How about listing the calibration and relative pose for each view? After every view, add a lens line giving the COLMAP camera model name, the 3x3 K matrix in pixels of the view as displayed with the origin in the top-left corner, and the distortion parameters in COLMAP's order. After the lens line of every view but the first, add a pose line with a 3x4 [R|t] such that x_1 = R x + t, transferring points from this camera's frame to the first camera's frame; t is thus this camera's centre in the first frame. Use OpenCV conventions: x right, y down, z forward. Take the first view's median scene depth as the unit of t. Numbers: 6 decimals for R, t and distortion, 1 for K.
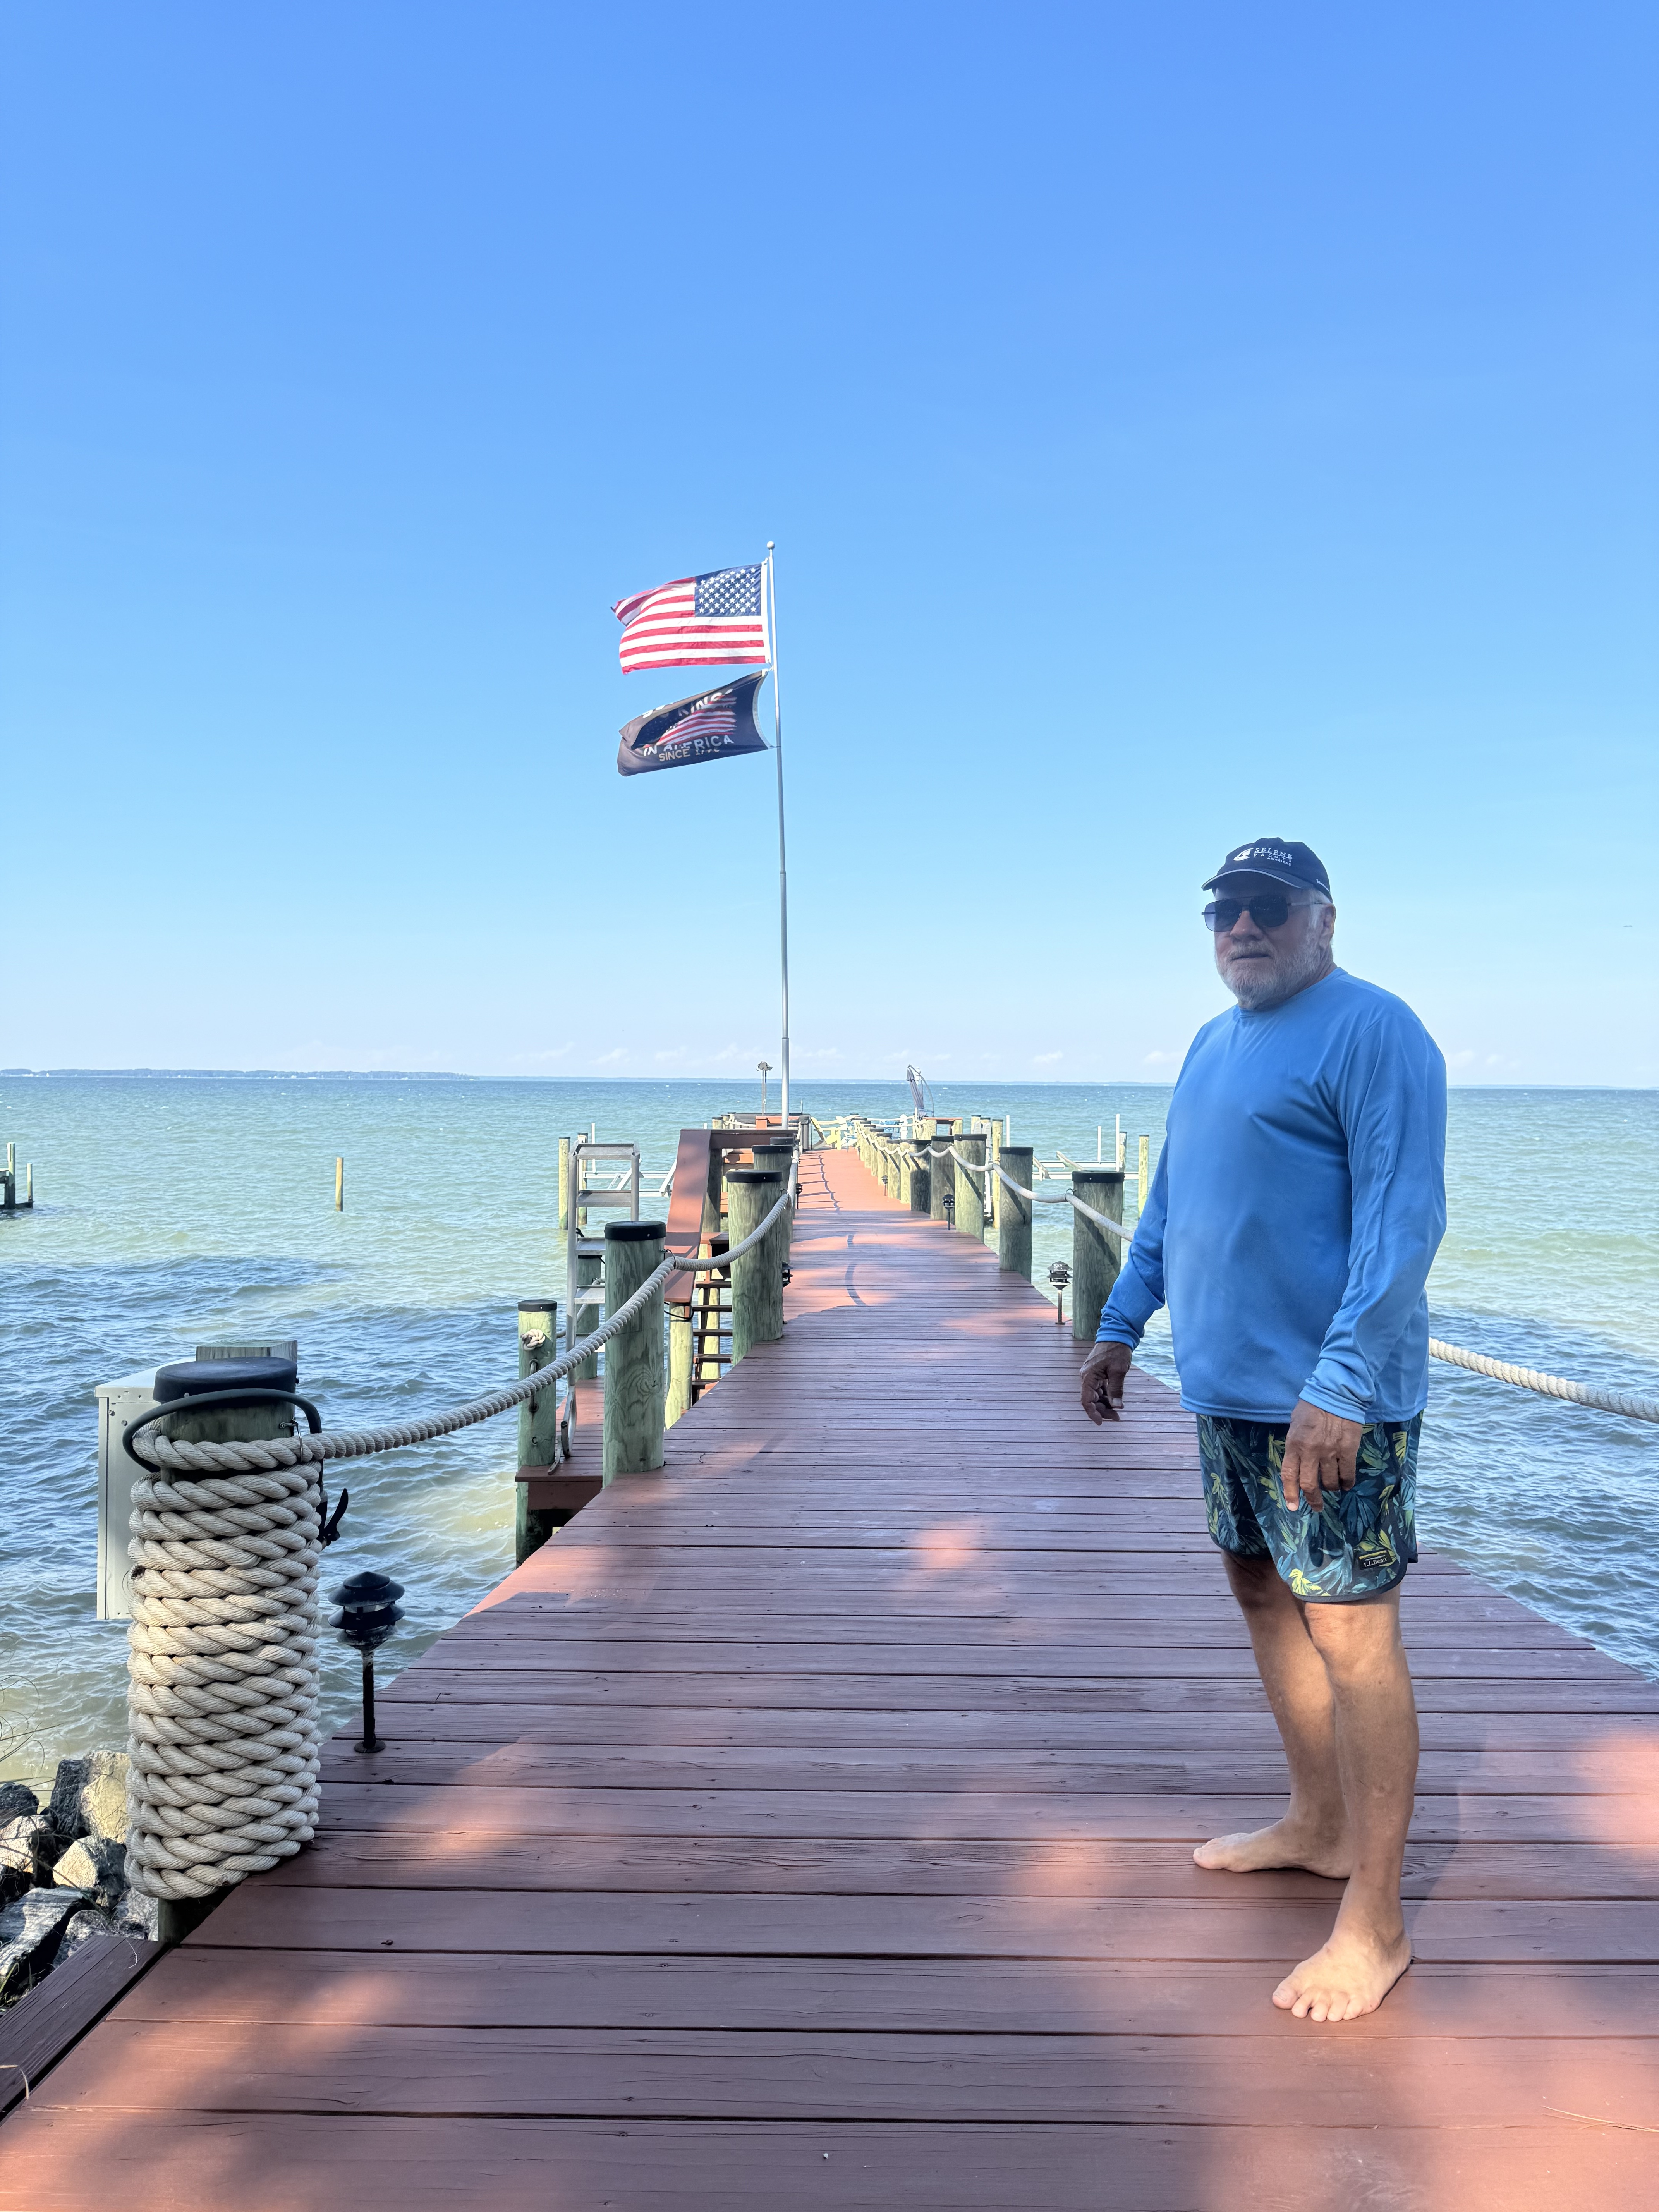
lens RADIAL K [[1561.3, 0, 829.5], [0, 1561.3, 1106.0], [0, 0, 1]] dist [0.097099, -0.113035]
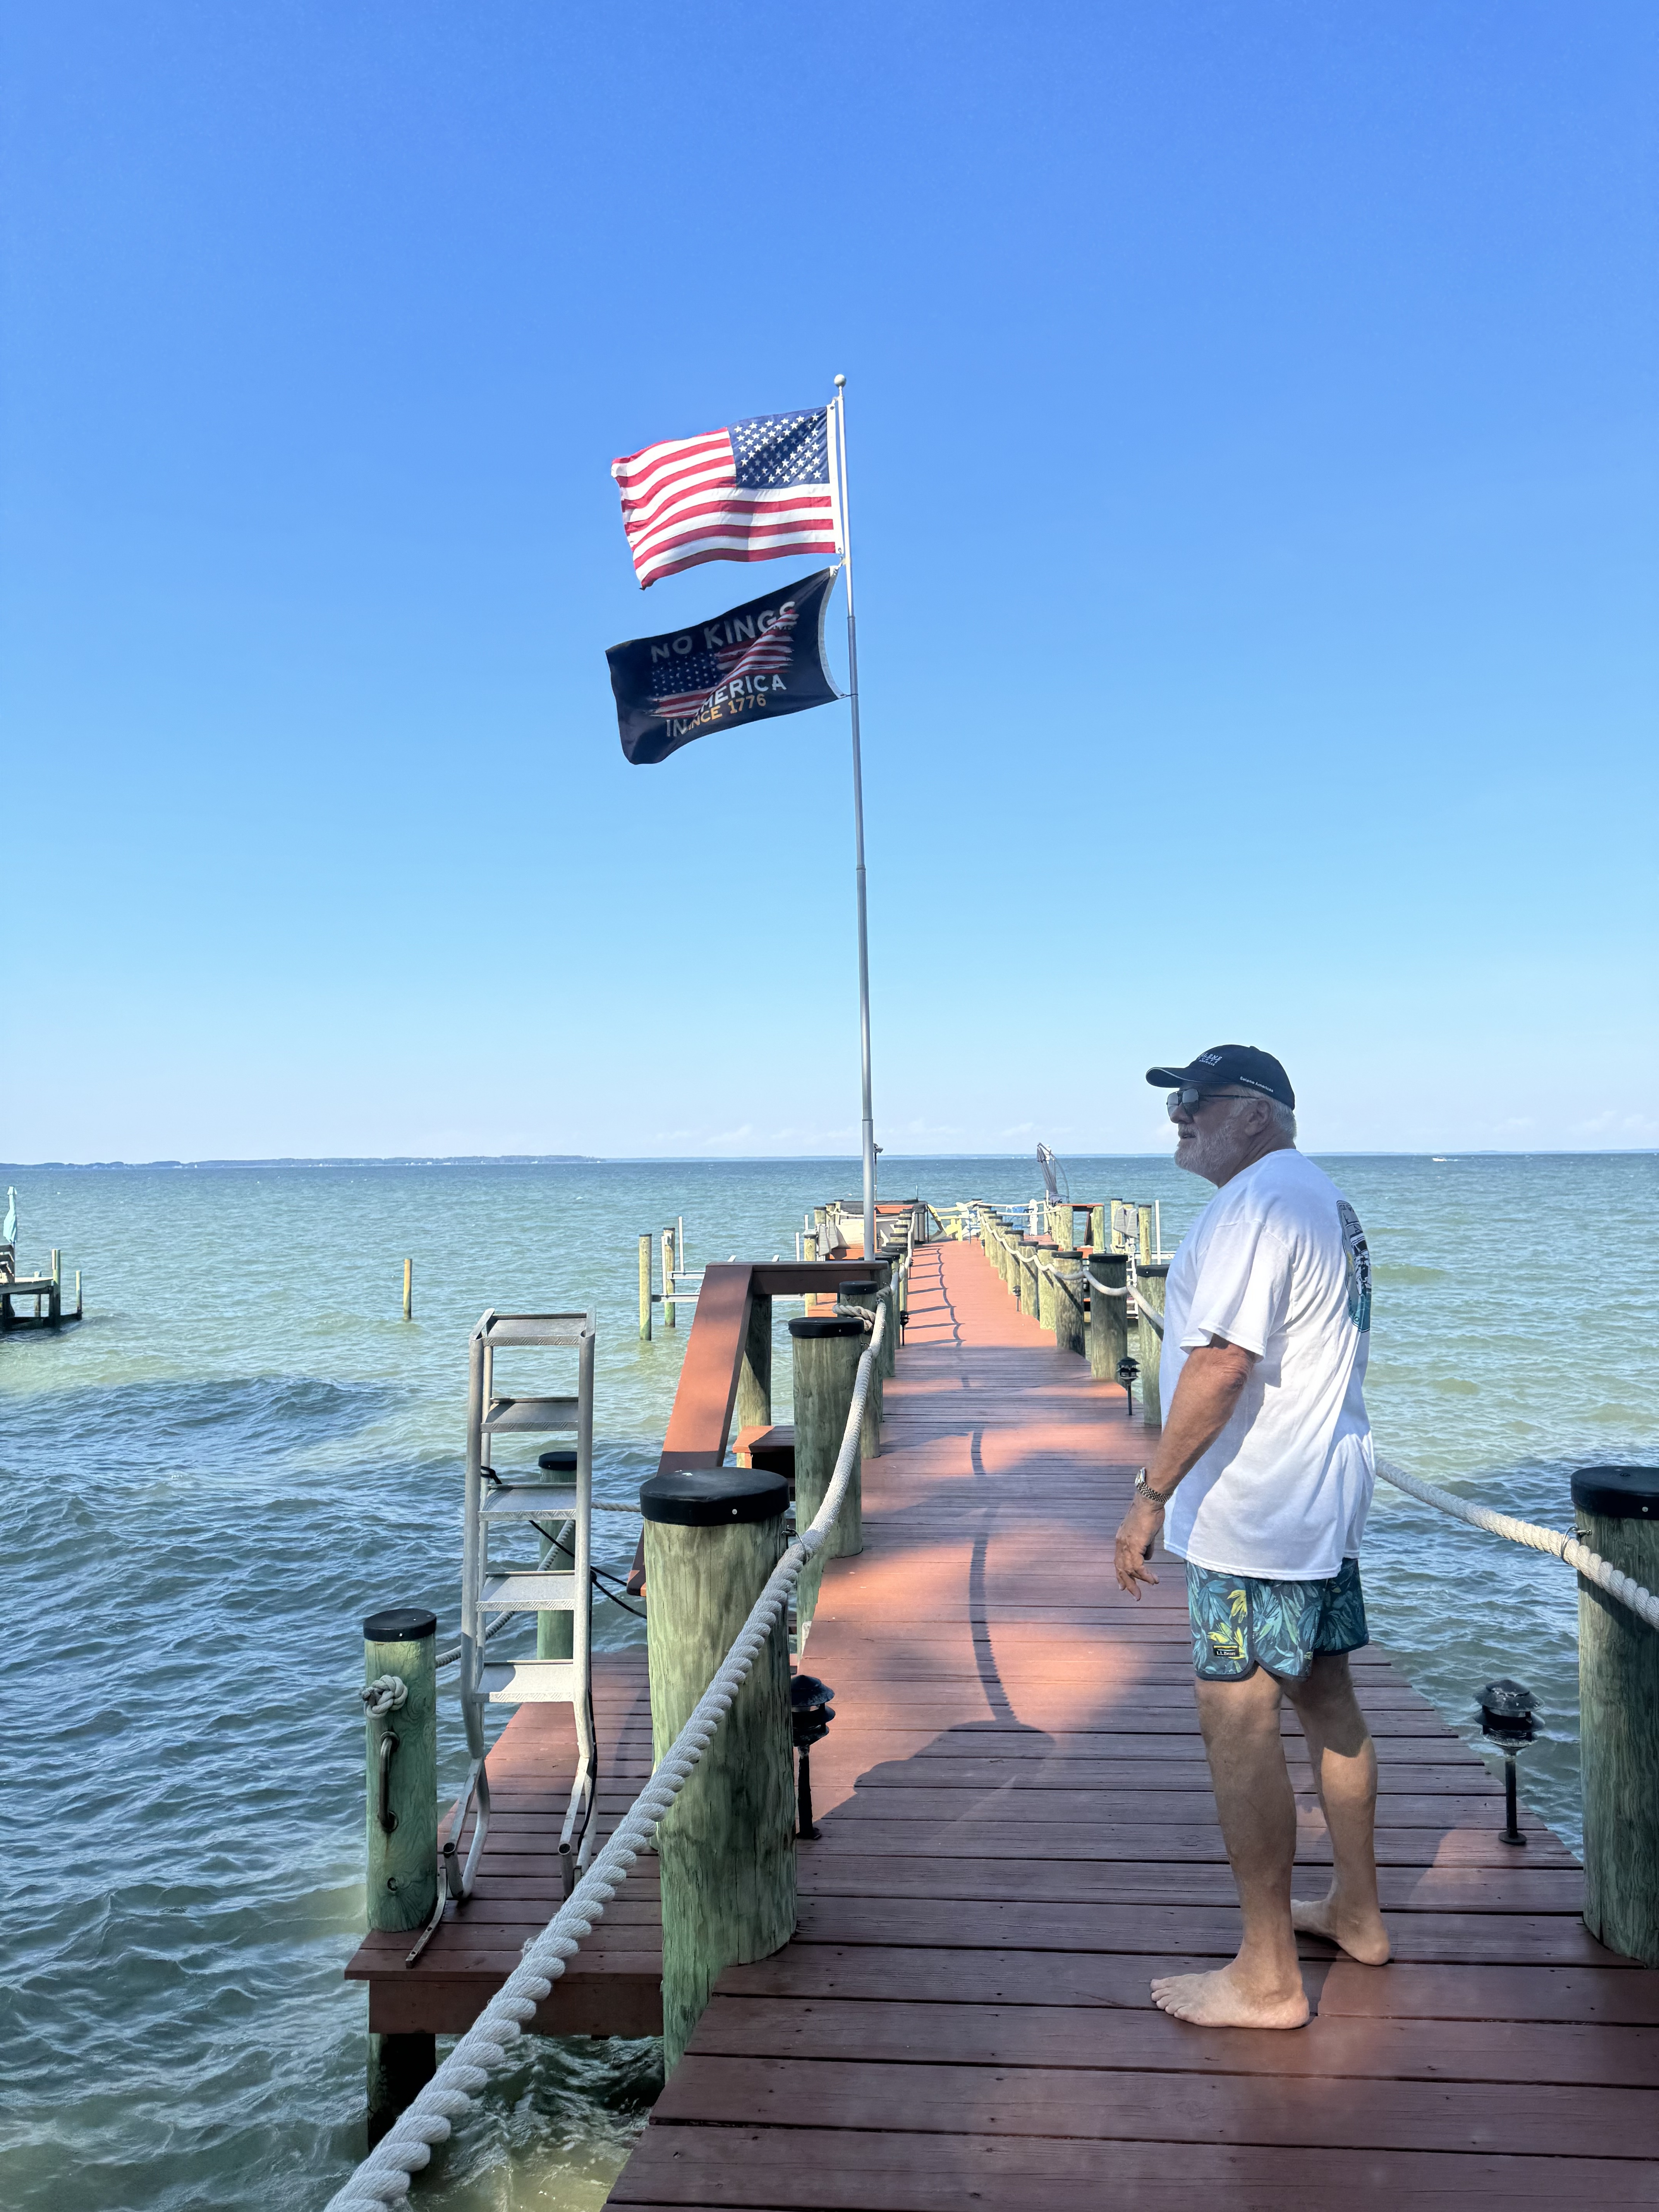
lens RADIAL K [[1555.8, 0, 829.5], [0, 1555.8, 1106.0], [0, 0, 1]] dist [0.111687, -0.128937]
pose [[0.996790, -0.021465, -0.077128, 0.018480], [0.017652, 0.998604, -0.049792, -0.049703], [0.078089, 0.048271, 0.995777, 1.025469]]
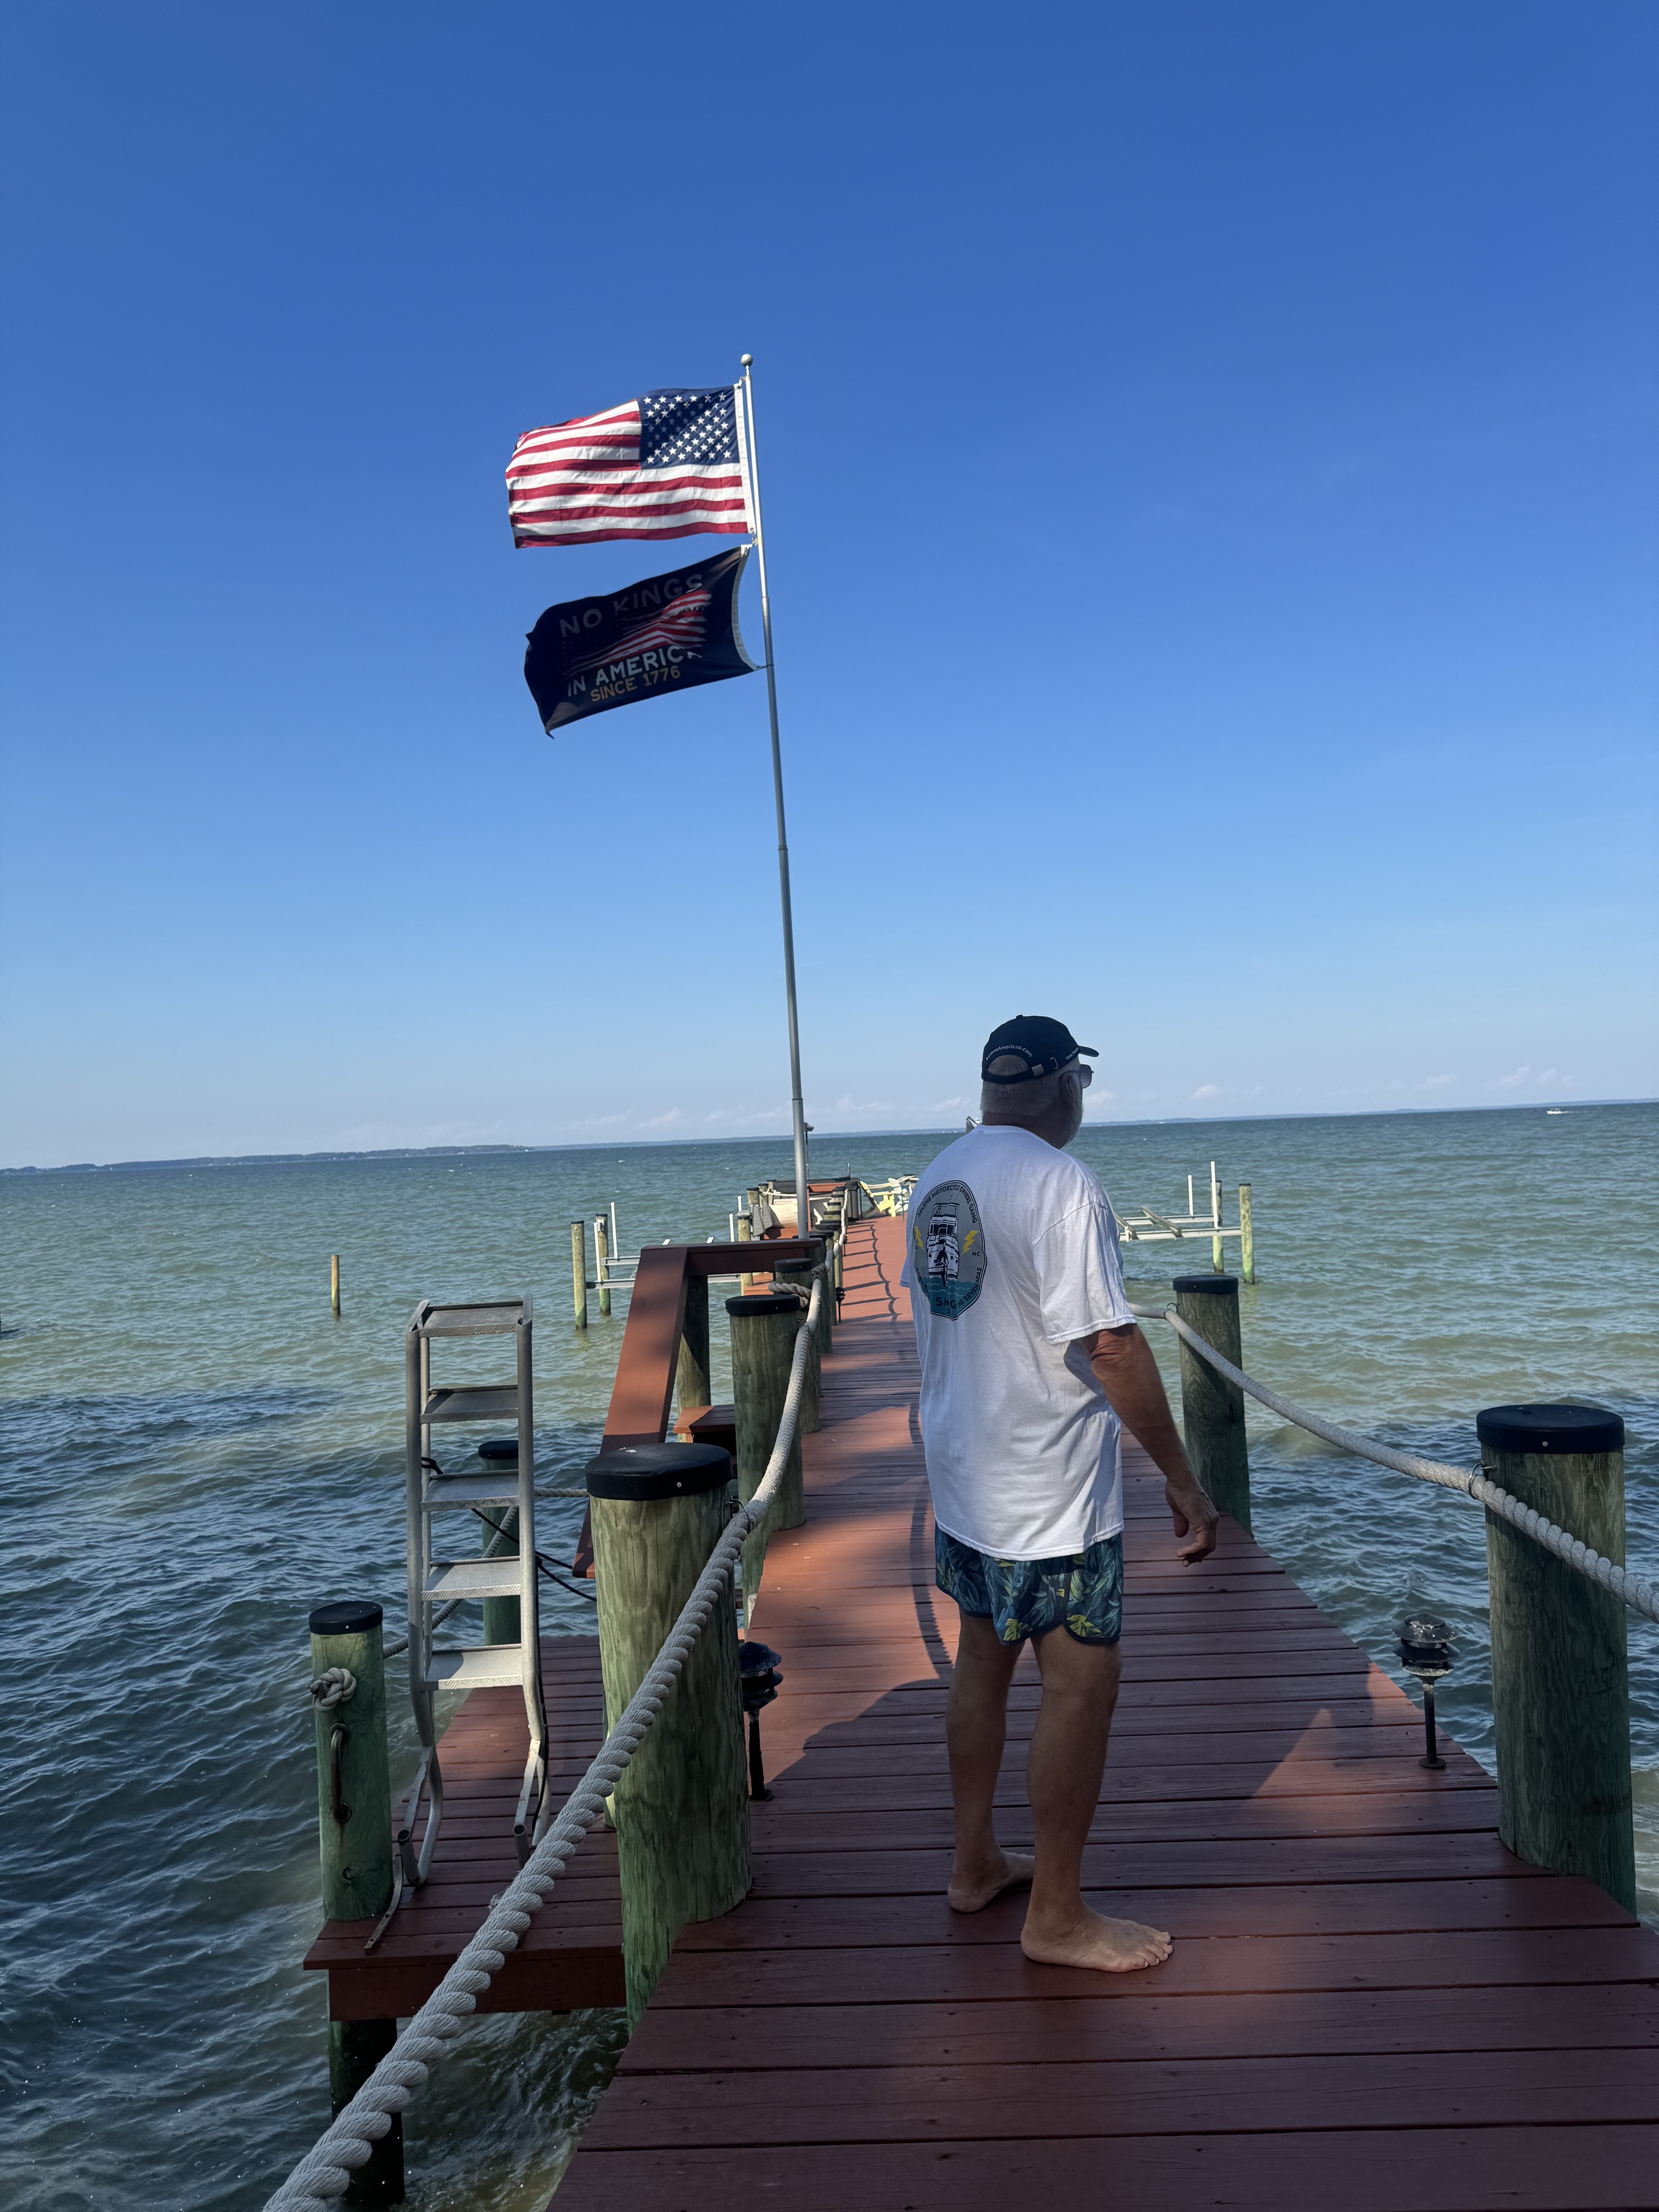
lens RADIAL K [[1561.3, 0, 829.5], [0, 1561.3, 1106.0], [0, 0, 1]] dist [0.097099, -0.113035]
pose [[0.998050, -0.053174, -0.032706, 0.019634], [0.052027, 0.998033, -0.034969, -0.048878], [0.034501, 0.033199, 0.998853, 1.010077]]
